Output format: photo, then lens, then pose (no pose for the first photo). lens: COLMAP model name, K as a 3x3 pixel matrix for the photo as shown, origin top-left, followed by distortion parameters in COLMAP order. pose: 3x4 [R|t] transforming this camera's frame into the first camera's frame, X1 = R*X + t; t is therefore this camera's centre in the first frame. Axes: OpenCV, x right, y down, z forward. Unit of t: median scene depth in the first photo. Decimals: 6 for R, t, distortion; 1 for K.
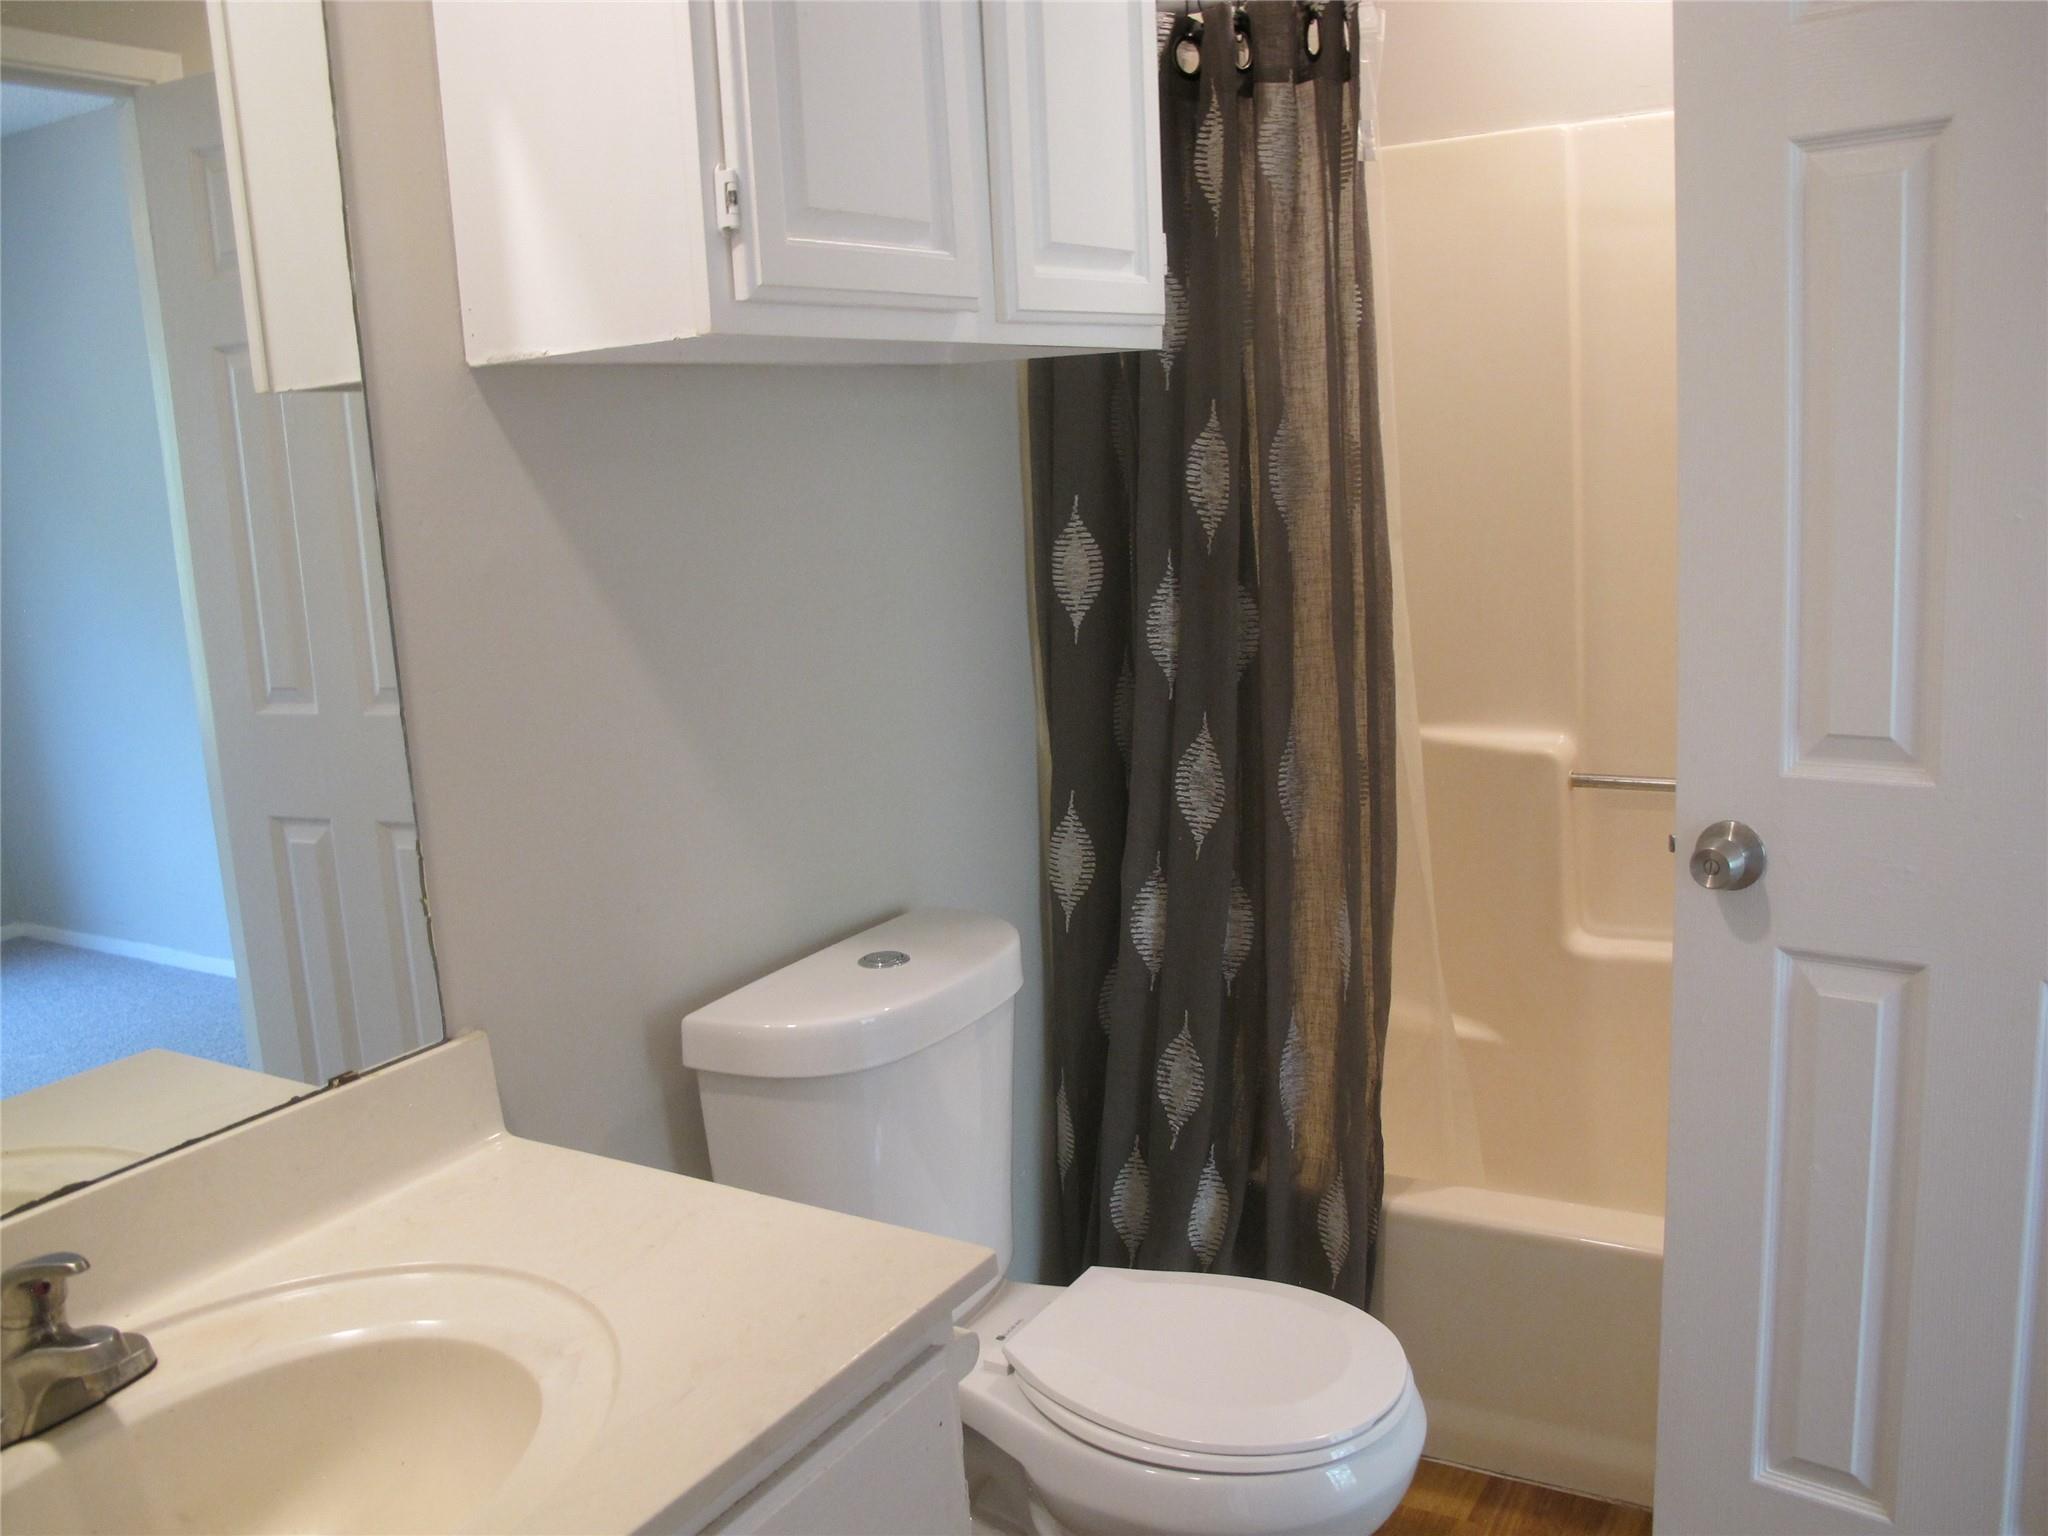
lens RADIAL K [[1731.7, 0, 1017.6], [0, 1731.7, 769.3], [0, 0, 1]] dist [-0.143695, 0.103223]
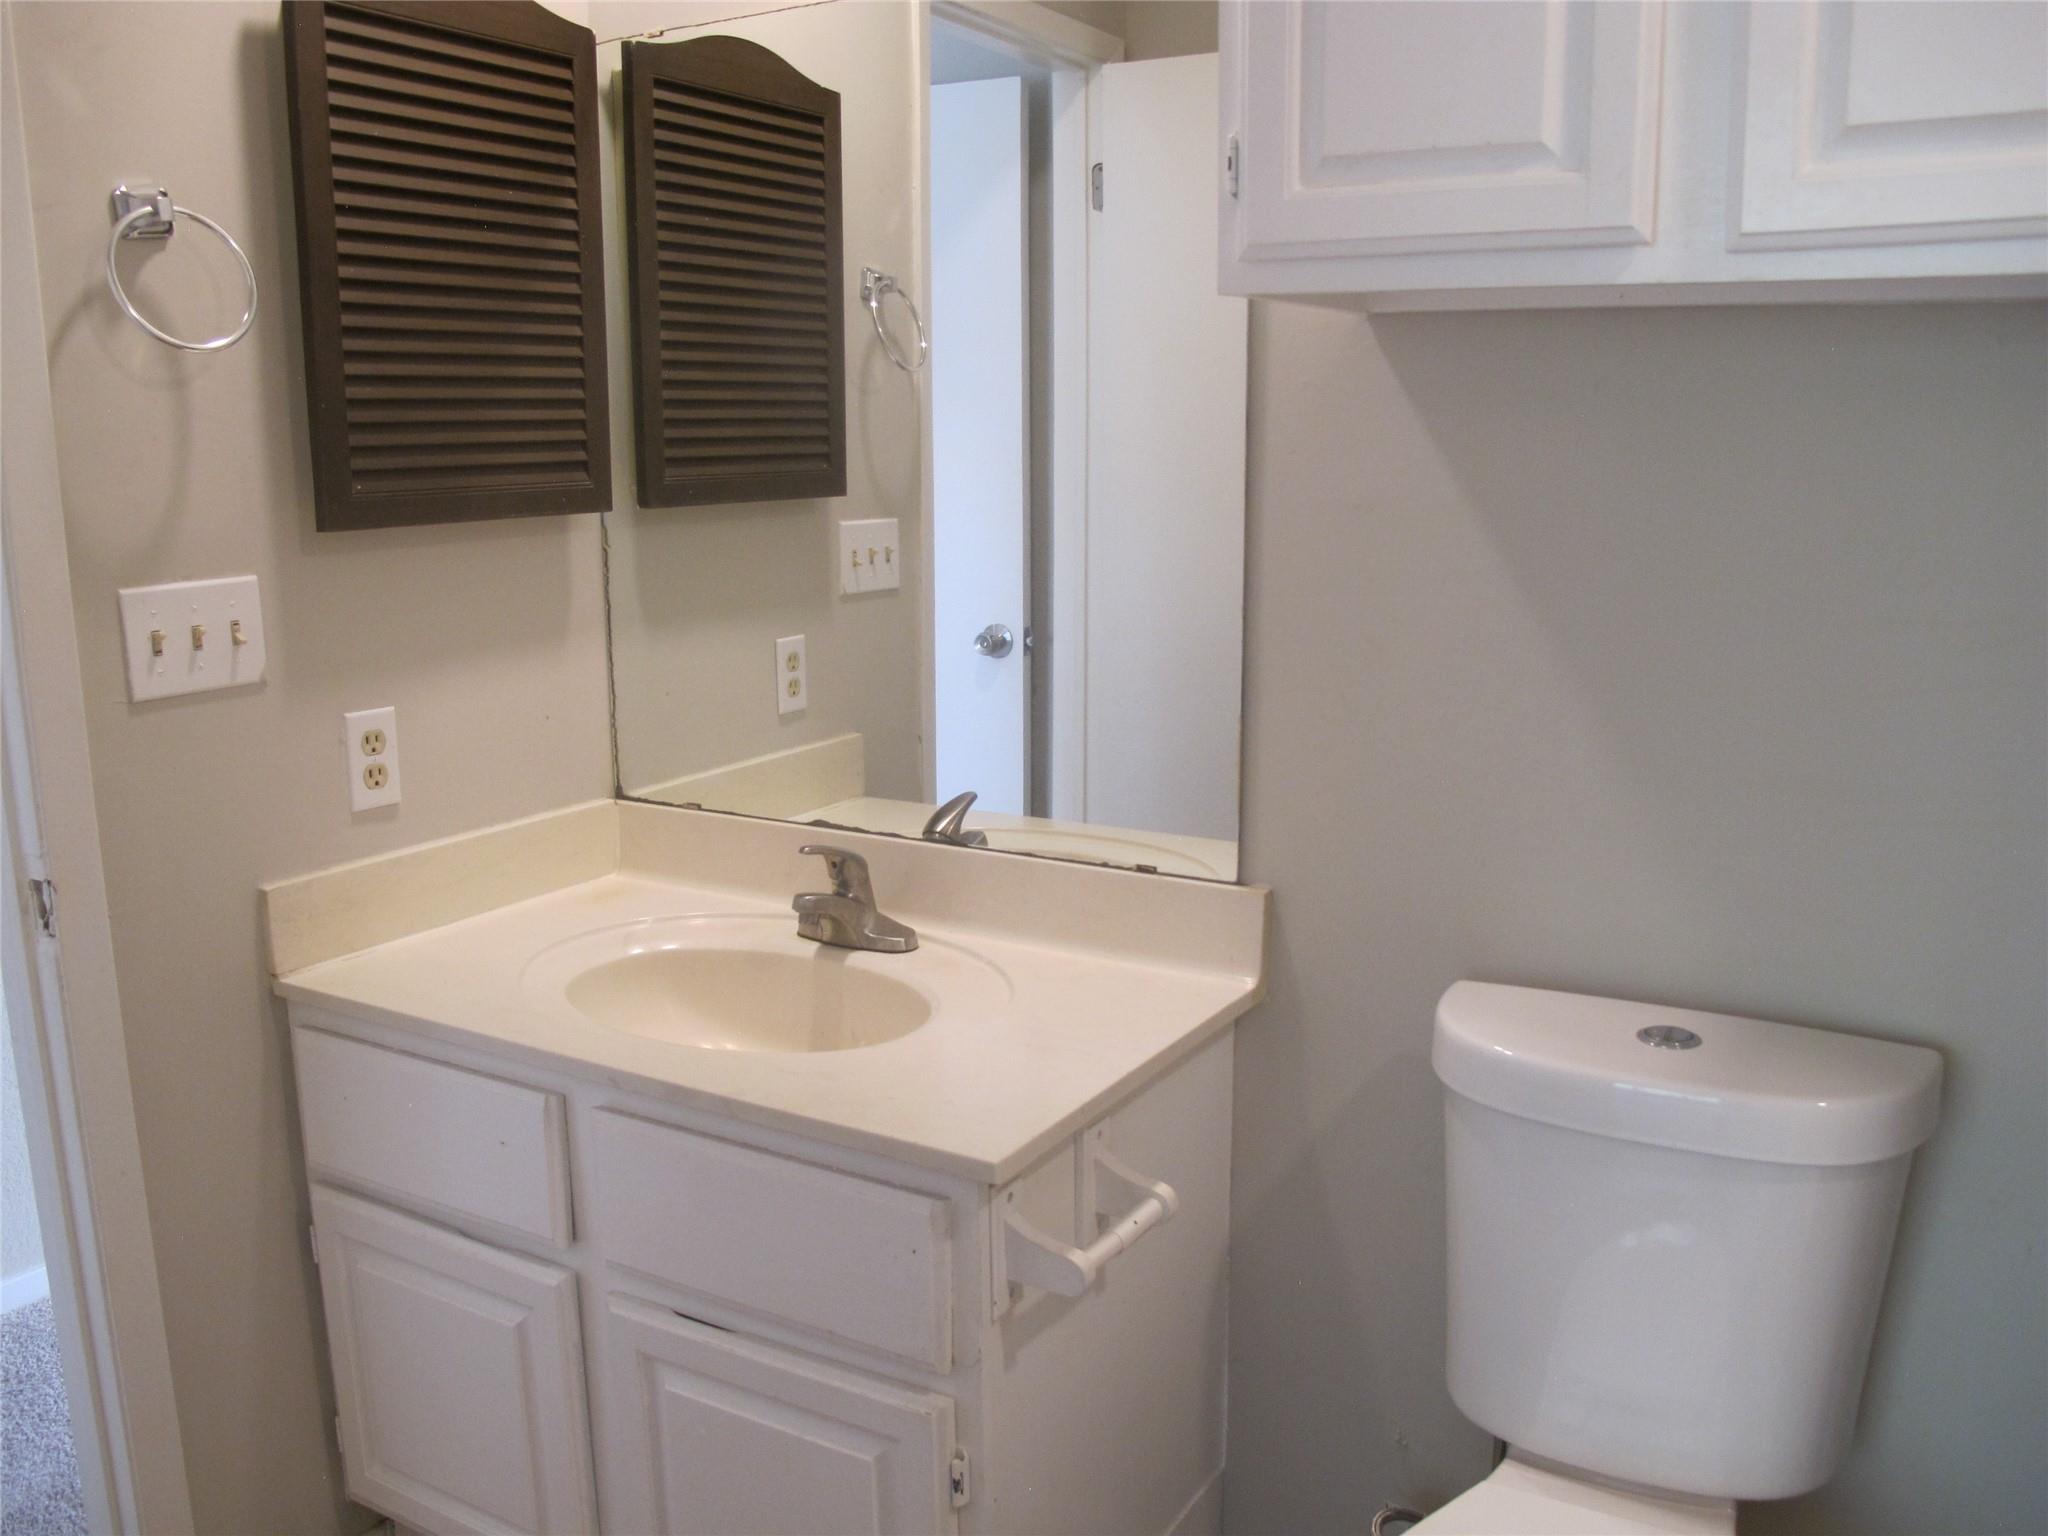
lens RADIAL K [[1731.7, 0, 1020.4], [0, 1731.7, 770.9], [0, 0, 1]] dist [-0.143695, 0.103223]
pose [[0.008410, 0.256837, -0.966418, 0.587227], [-0.177545, 0.951480, 0.251322, -0.139612], [0.984077, 0.169469, 0.053602, 0.556059]]
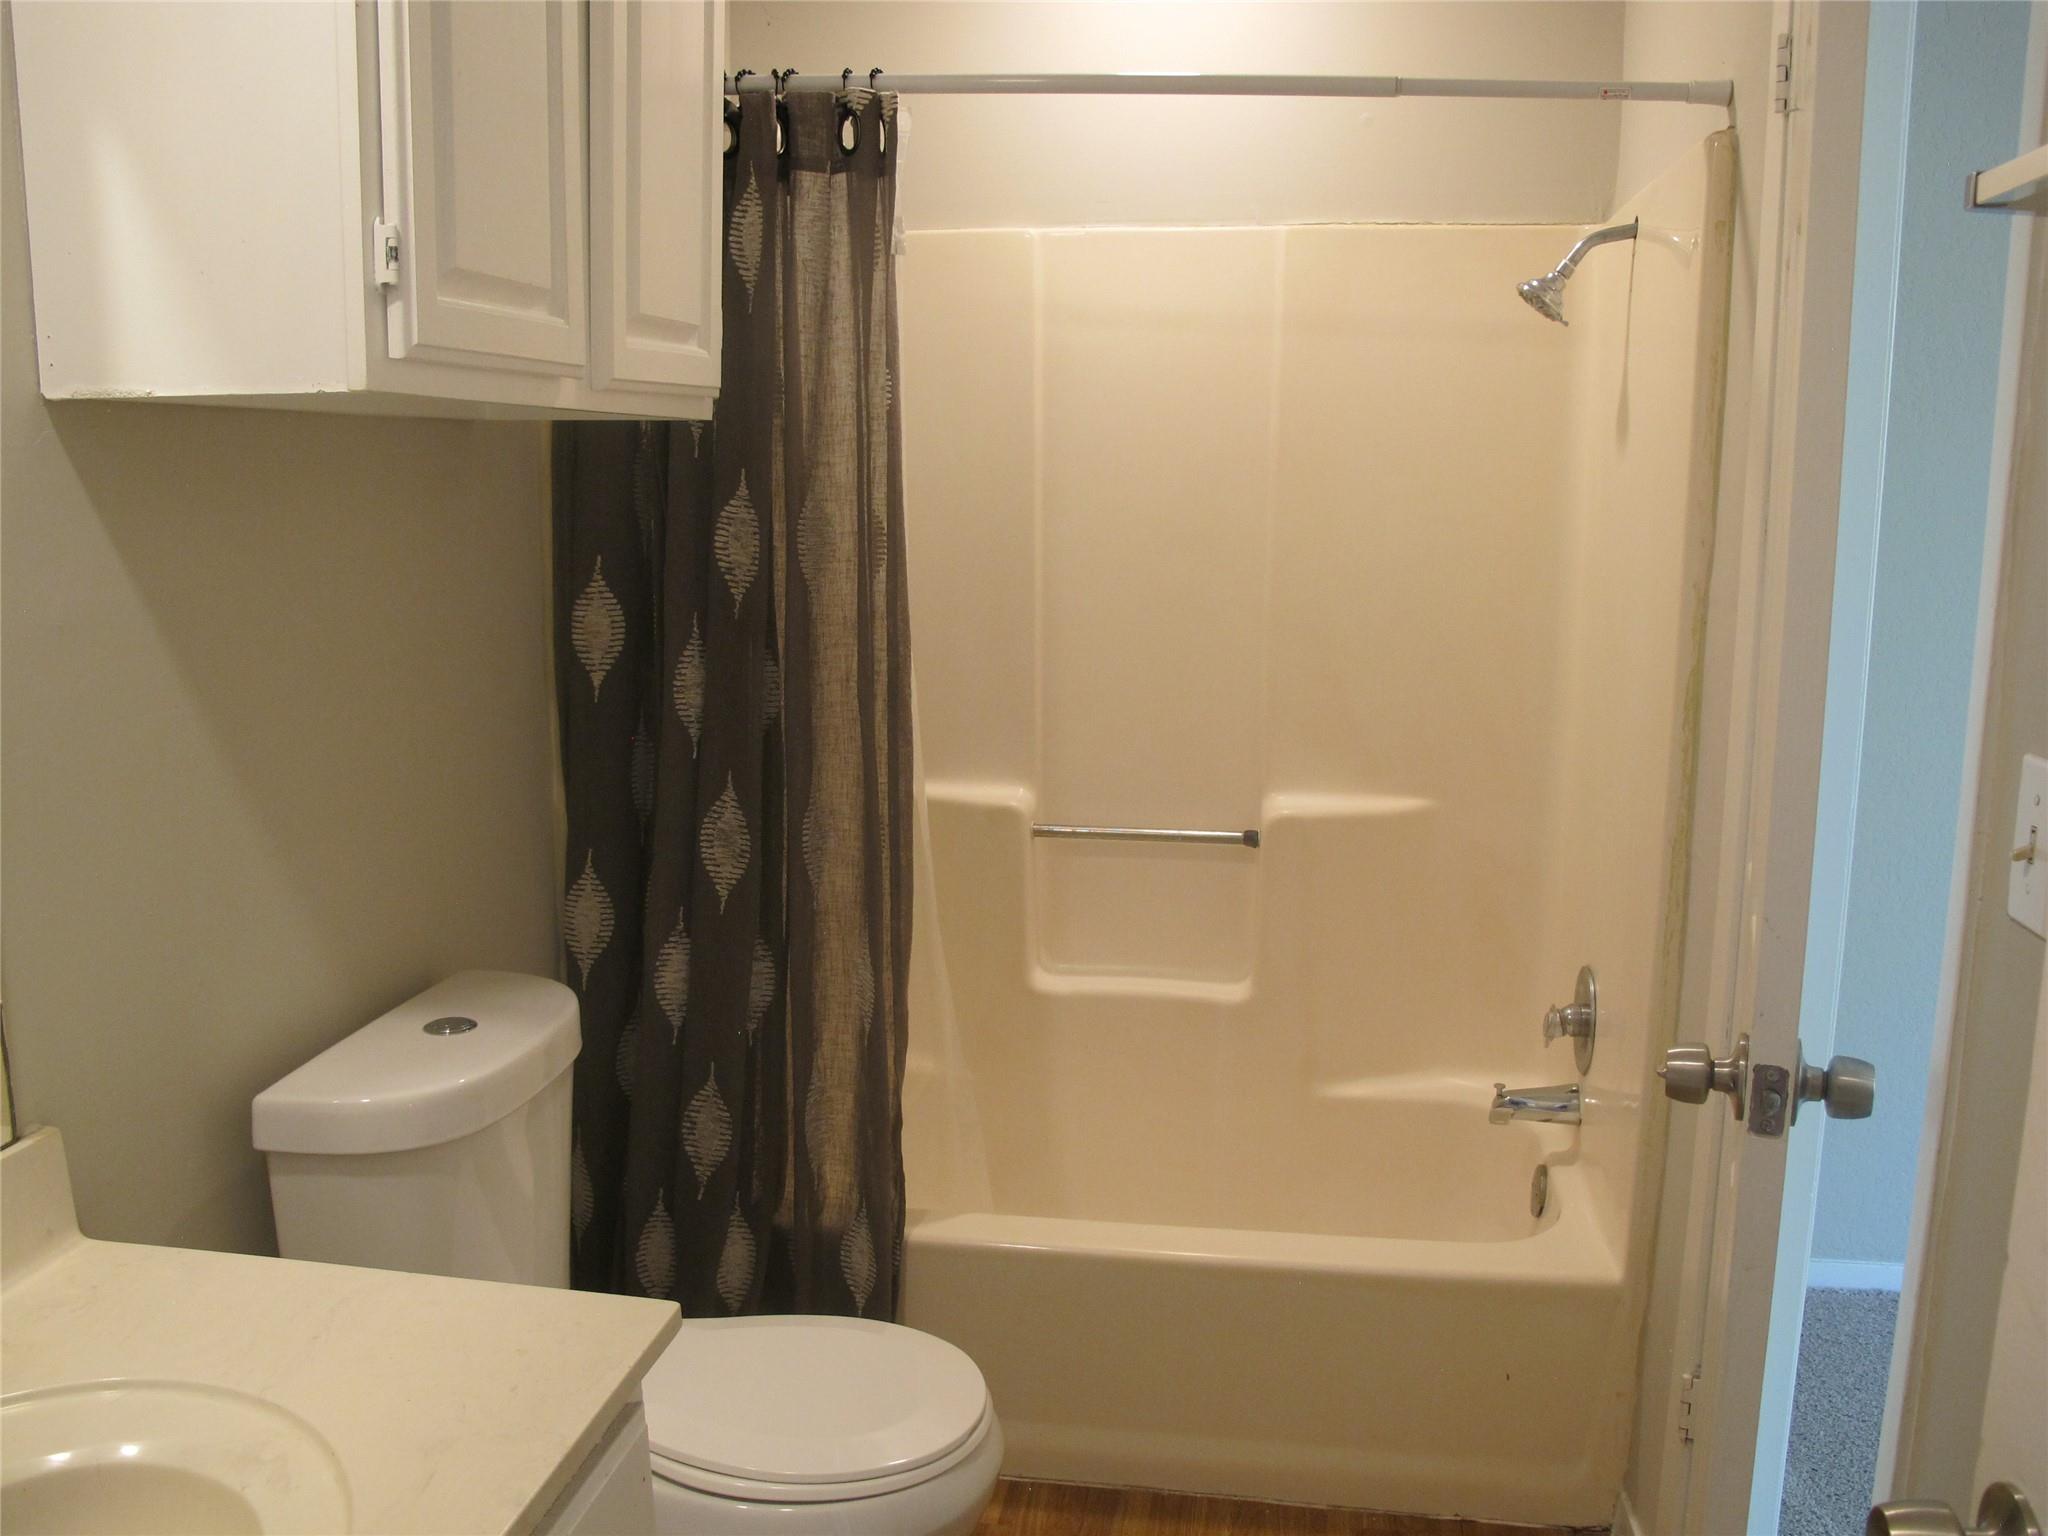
lens RADIAL K [[1731.7, 0, 1015.7], [0, 1731.7, 769.6], [0, 0, 1]] dist [-0.143695, 0.103223]
pose [[0.926347, -0.001211, 0.376670, -0.126873], [0.011355, 0.999630, -0.024712, -0.006826], [-0.376501, 0.027169, 0.926018, -0.016364]]
